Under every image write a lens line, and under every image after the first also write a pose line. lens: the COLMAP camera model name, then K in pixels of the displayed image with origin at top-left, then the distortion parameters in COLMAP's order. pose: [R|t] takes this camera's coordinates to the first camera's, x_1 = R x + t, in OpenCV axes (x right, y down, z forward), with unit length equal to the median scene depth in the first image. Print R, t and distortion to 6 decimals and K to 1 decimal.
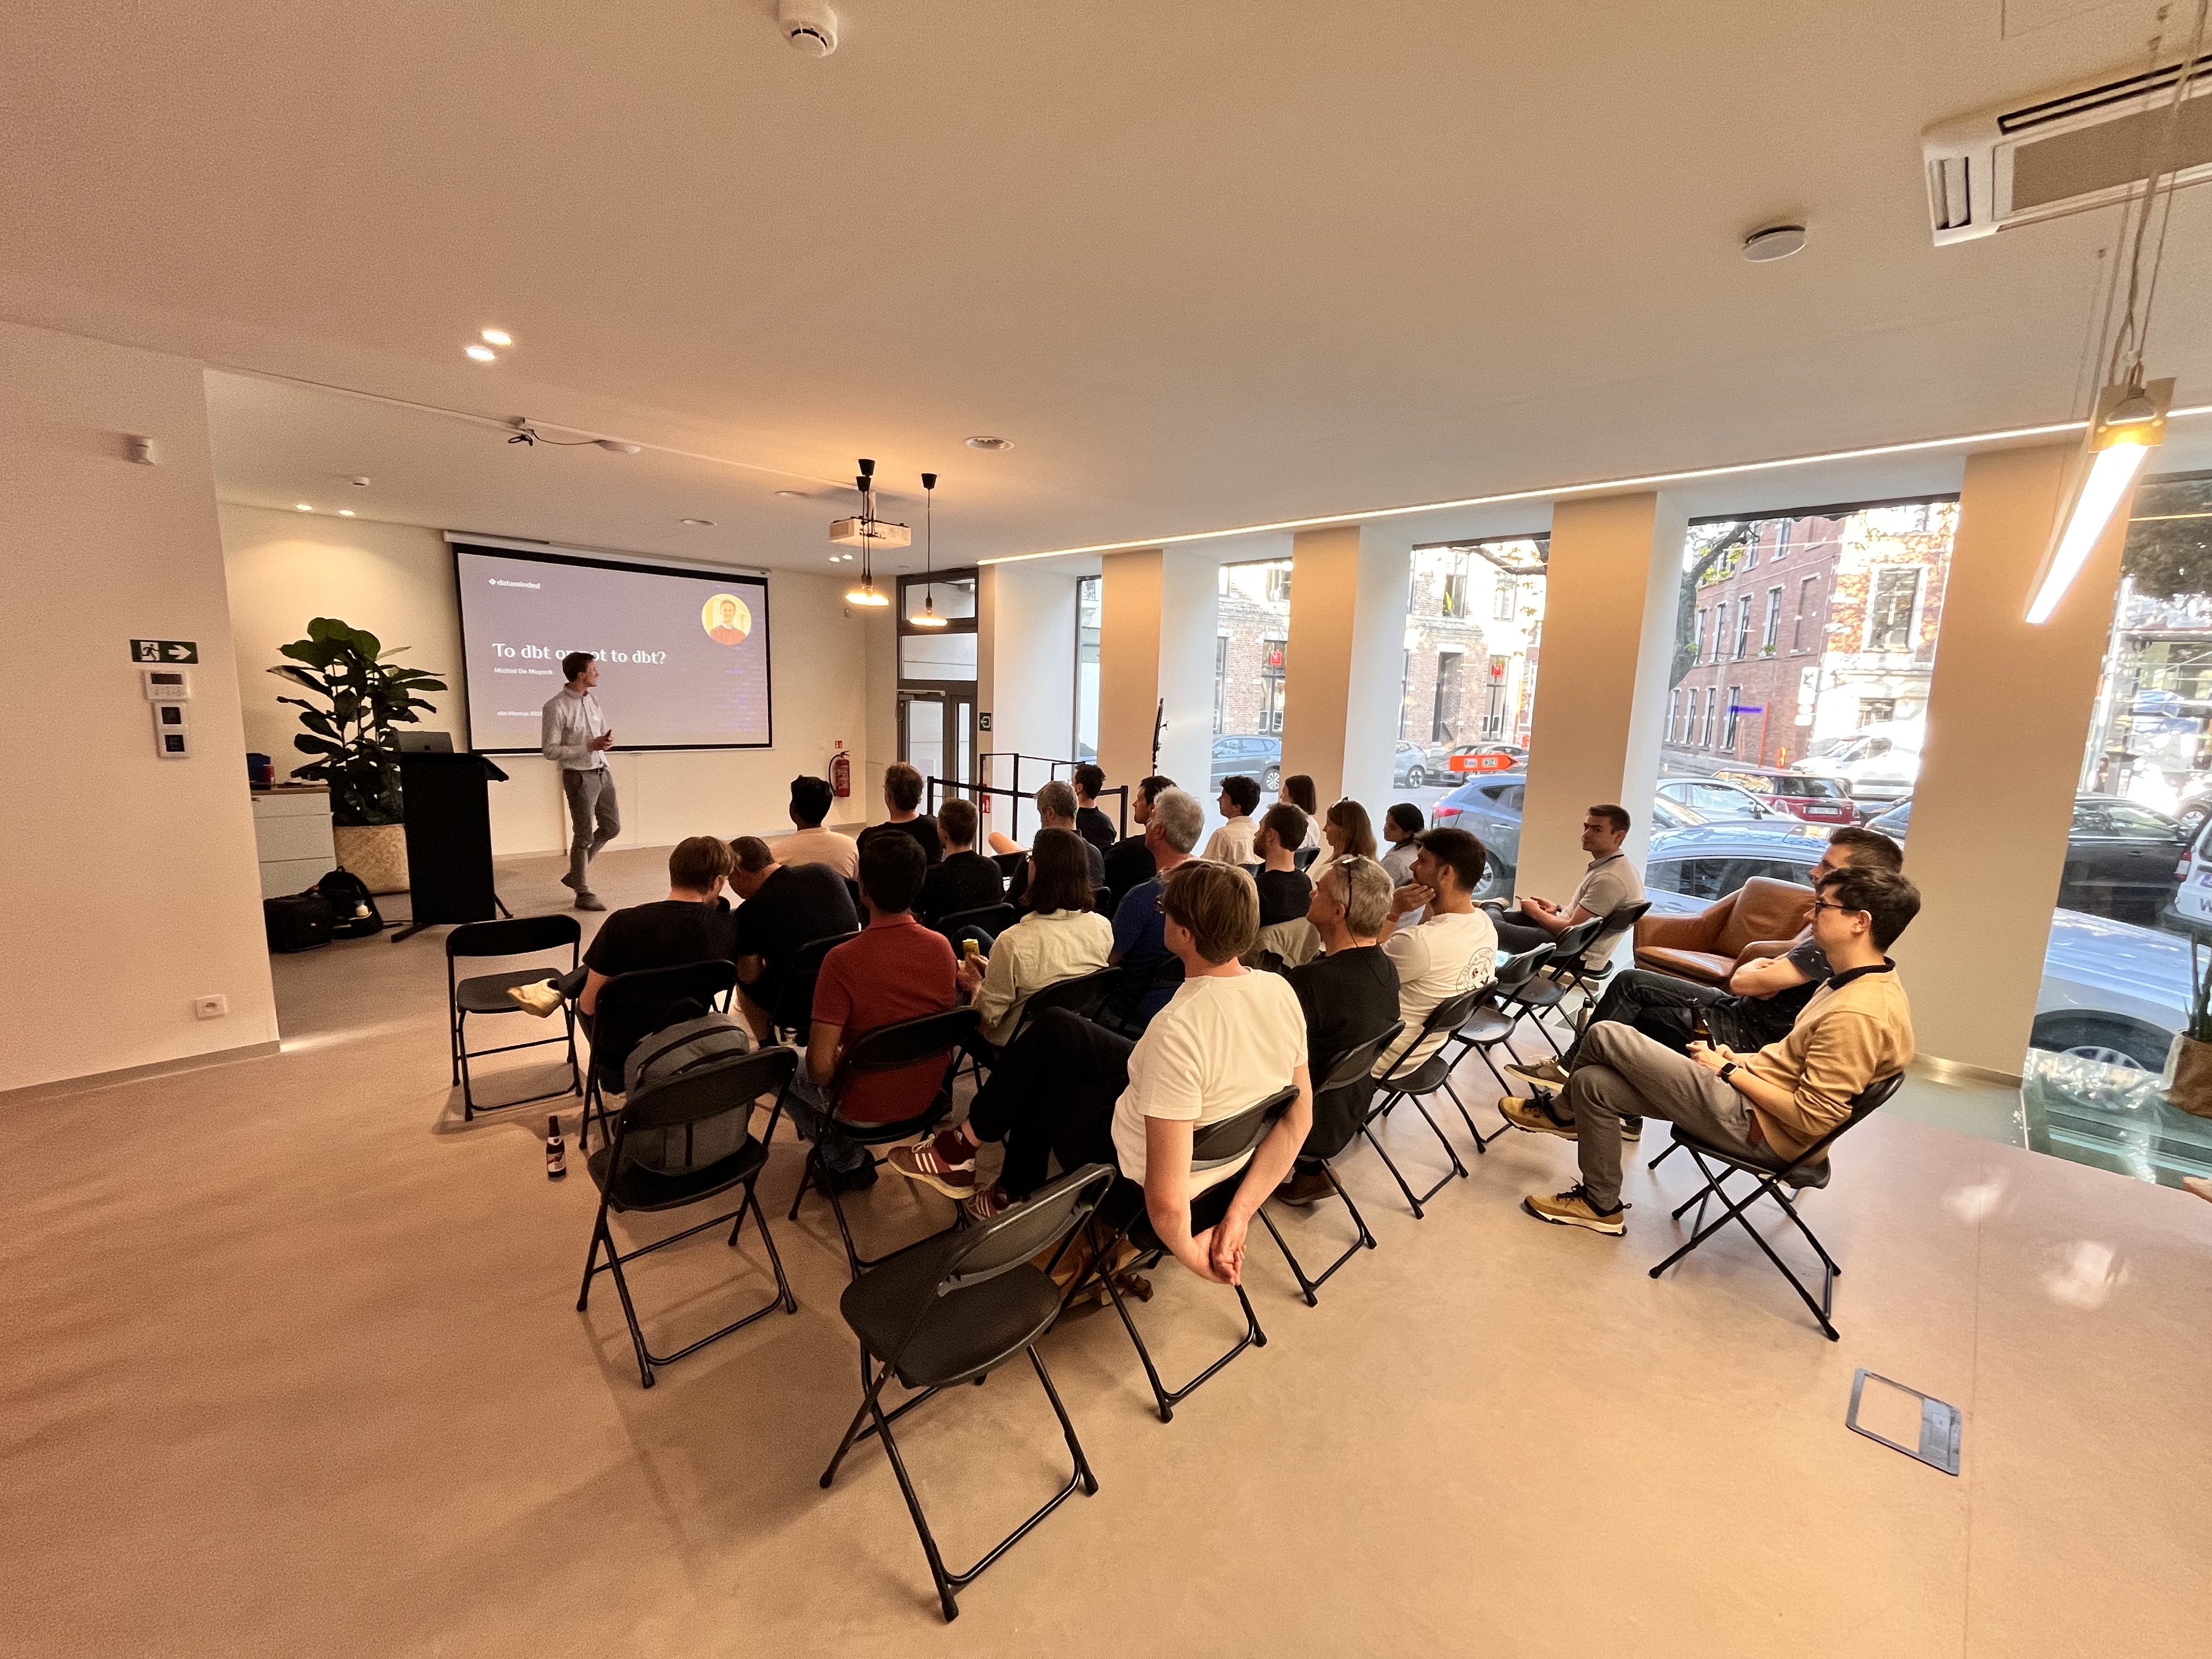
lens RADIAL K [[892.6, 0, 1106.0], [0, 892.6, 829.5], [0, 0, 1]] dist [-0.003259, -0.000294]
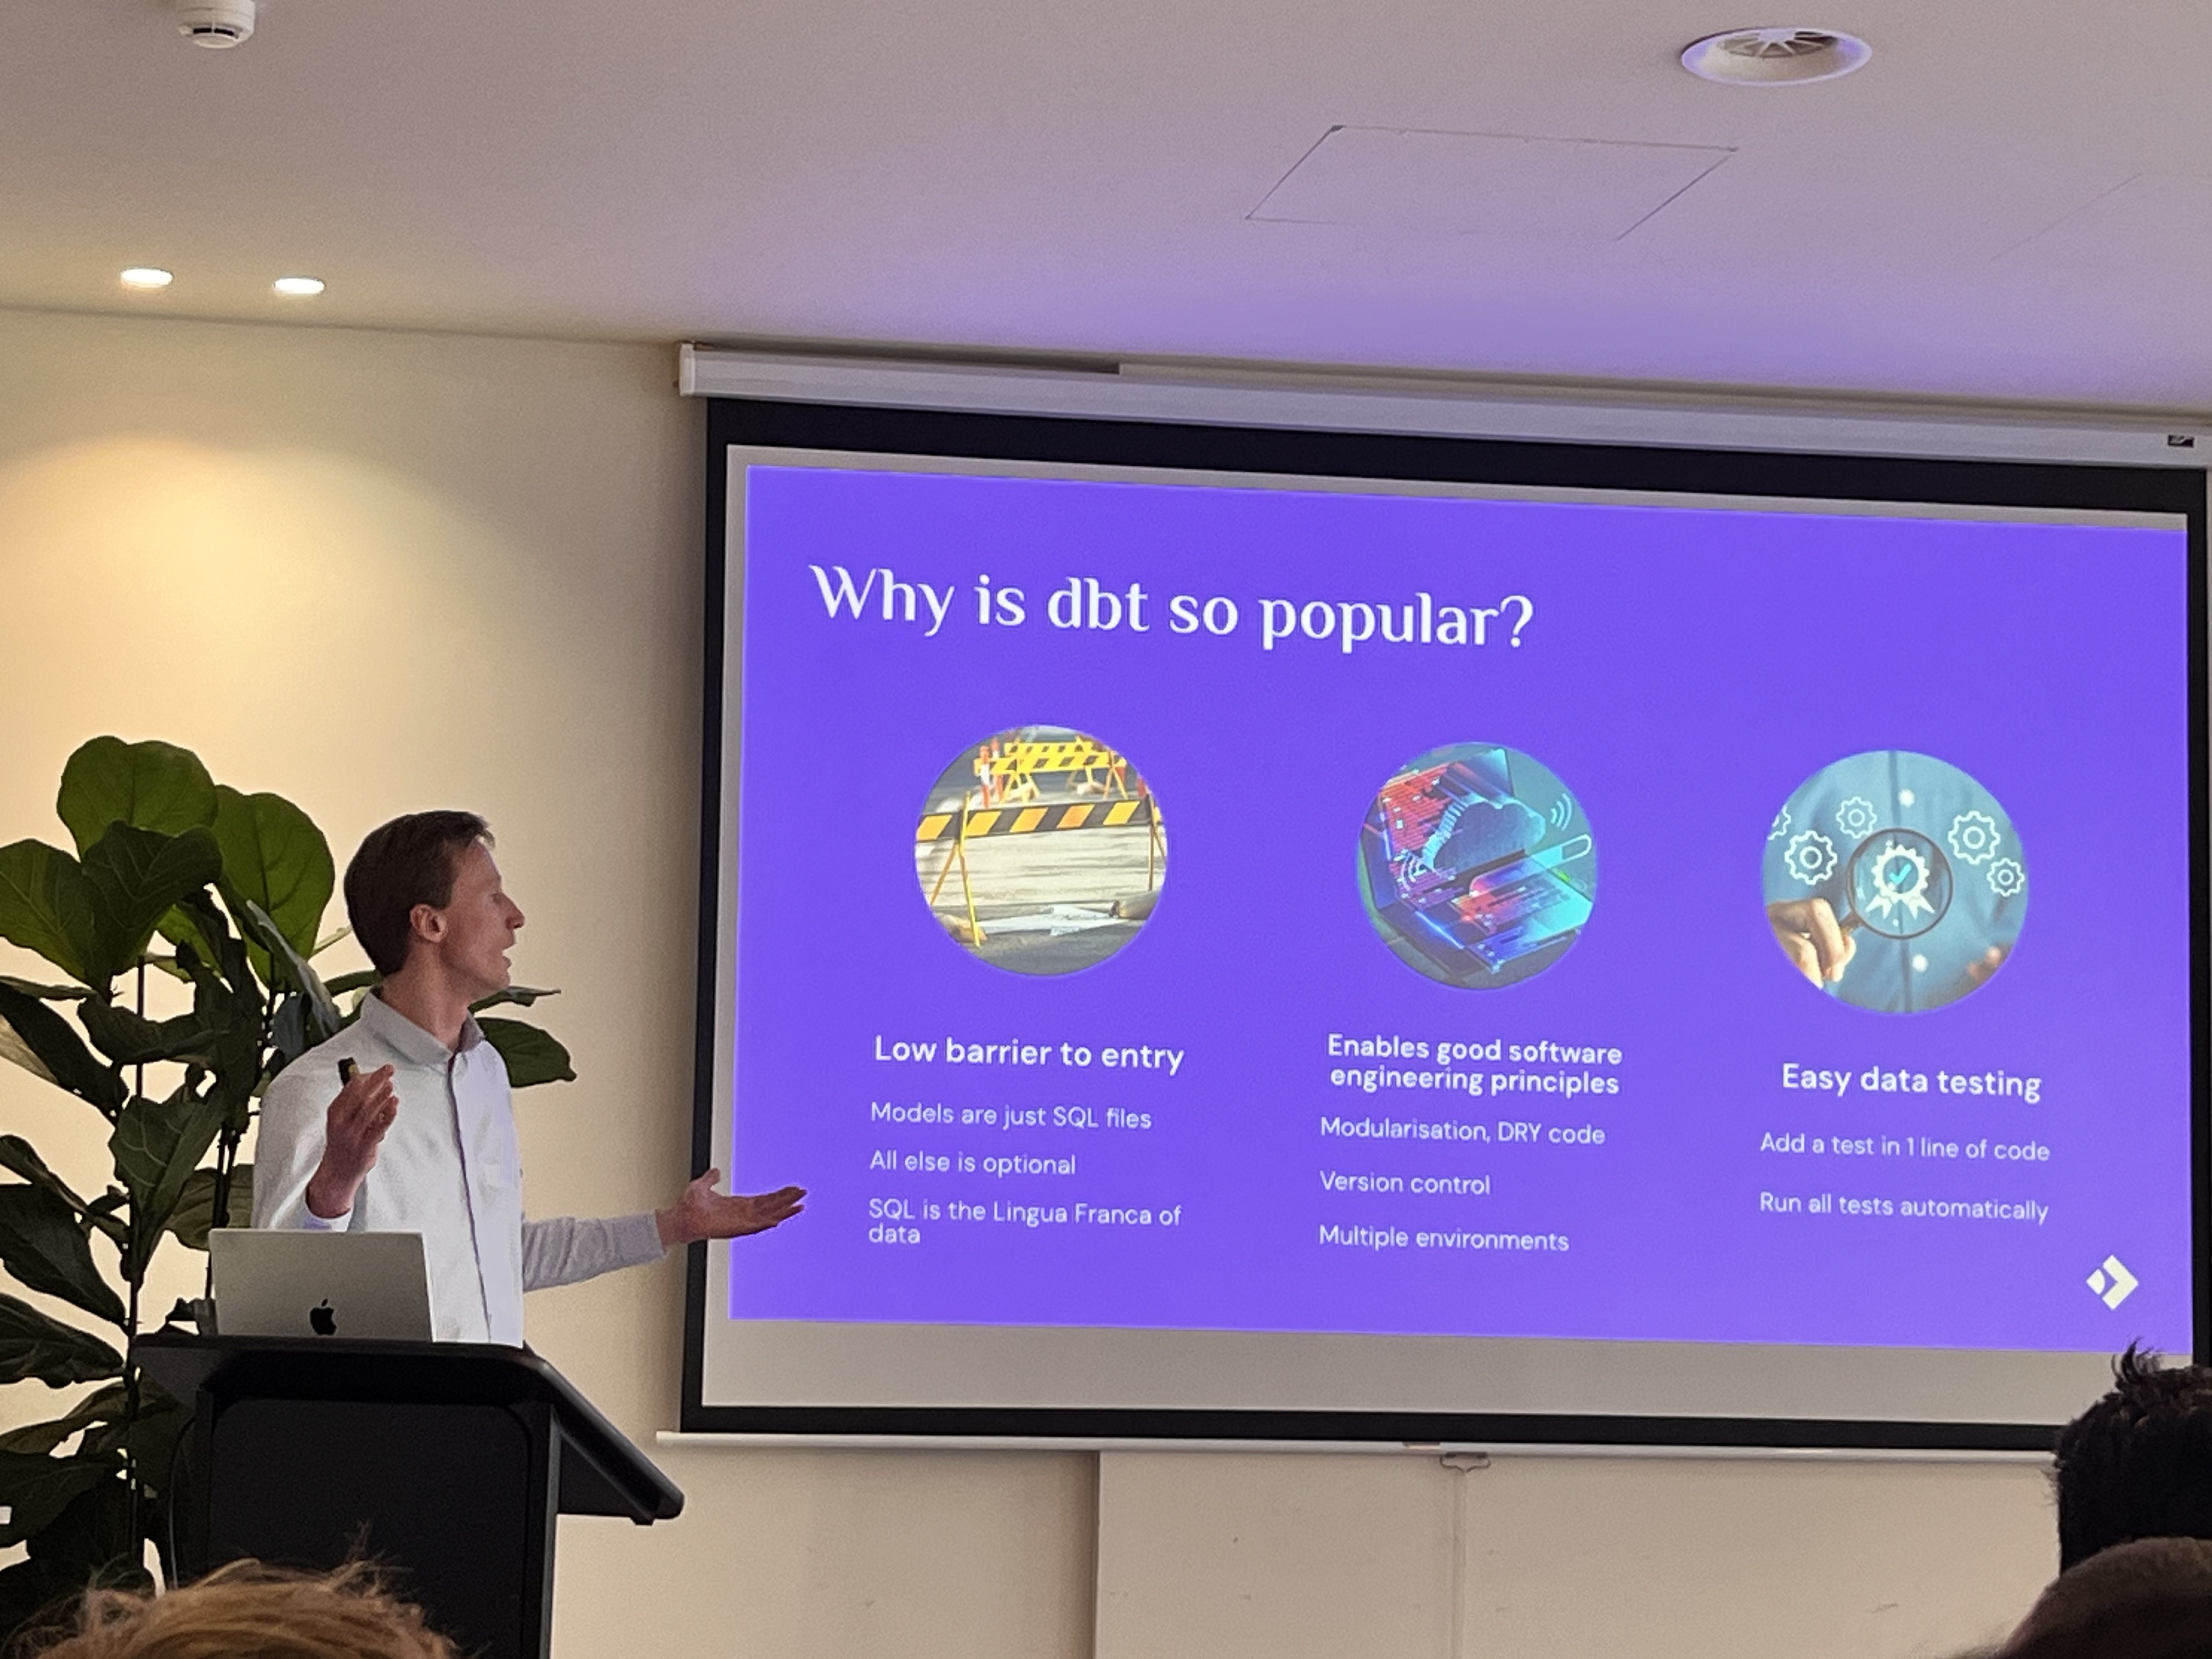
lens RADIAL K [[4504.2, 0, 1096.0], [0, 4504.2, 836.0], [0, 0, 1]] dist [0.110562, -0.079134]
pose [[0.814185, -0.069213, -0.576466, -0.115939], [-0.081849, 0.969272, -0.231976, 0.019936], [0.574808, 0.236054, 0.783501, 0.451606]]
